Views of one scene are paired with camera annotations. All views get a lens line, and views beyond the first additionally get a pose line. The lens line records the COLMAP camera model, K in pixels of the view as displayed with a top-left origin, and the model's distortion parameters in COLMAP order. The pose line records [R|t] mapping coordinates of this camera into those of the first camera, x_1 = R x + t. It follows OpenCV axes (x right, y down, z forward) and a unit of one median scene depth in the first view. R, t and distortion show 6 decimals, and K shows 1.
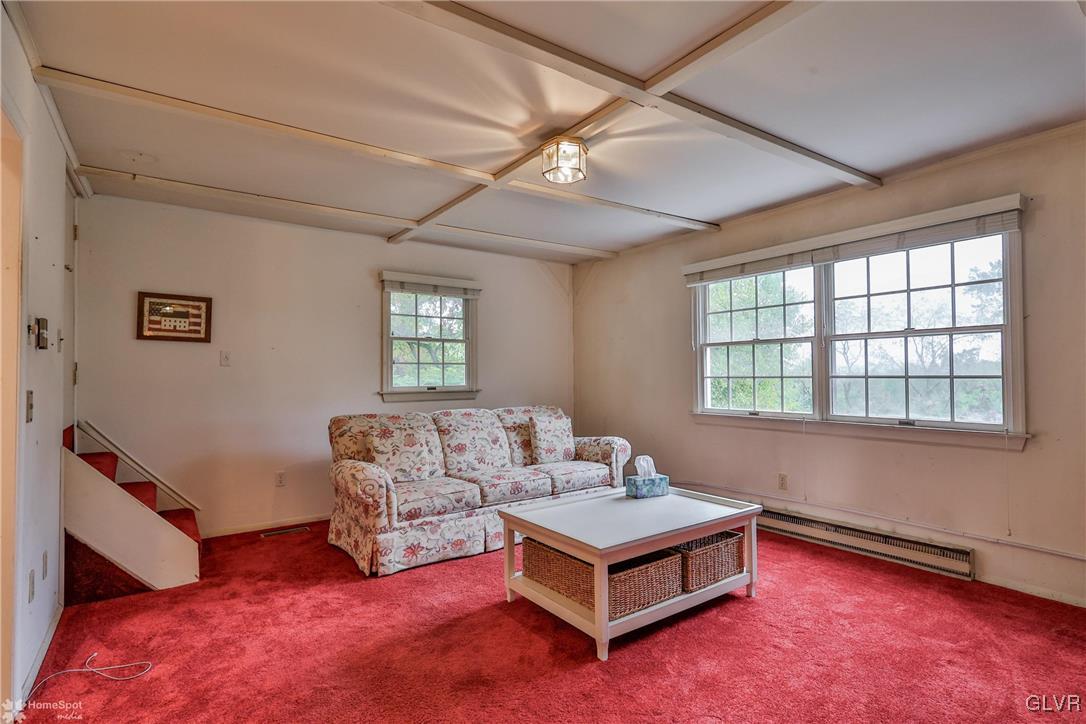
lens RADIAL K [[530.5, 0, 543.0], [0, 530.5, 362.0], [0, 0, 1]] dist [-0.000400, 0.000623]
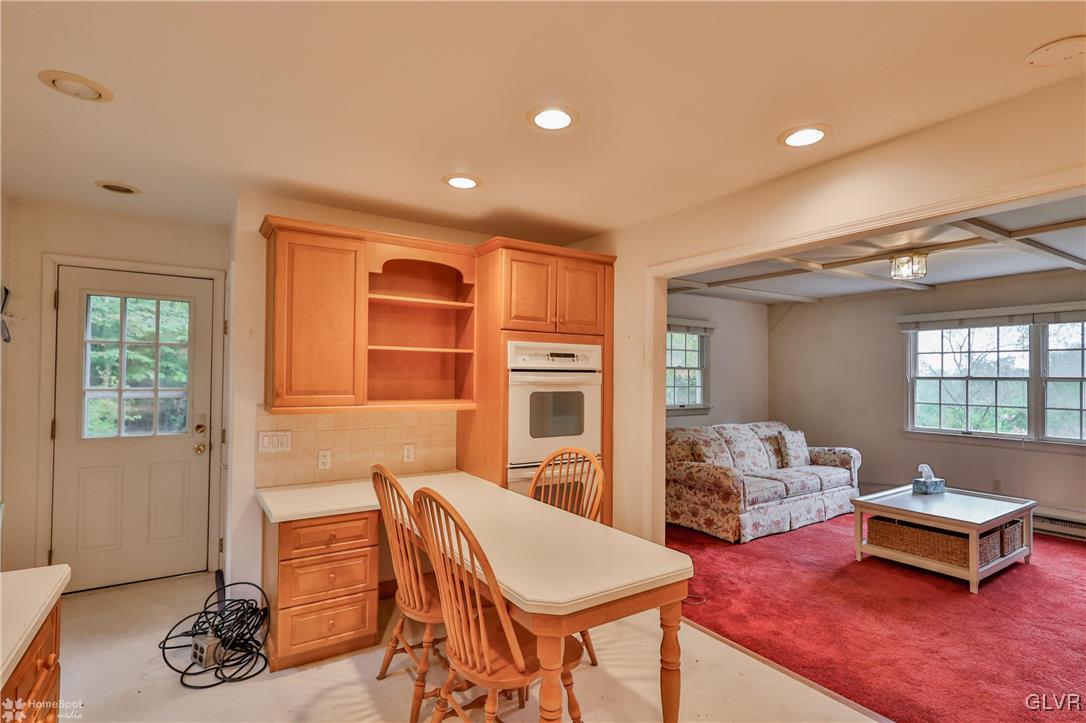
lens RADIAL K [[524.1, 0, 542.6], [0, 524.1, 366.0], [0, 0, 1]] dist [-0.000159, 0.008606]
pose [[0.999234, 0.015494, -0.035940, -0.669815], [-0.015231, 0.999855, 0.007585, -0.069182], [0.036052, -0.007032, 0.999325, -0.372345]]
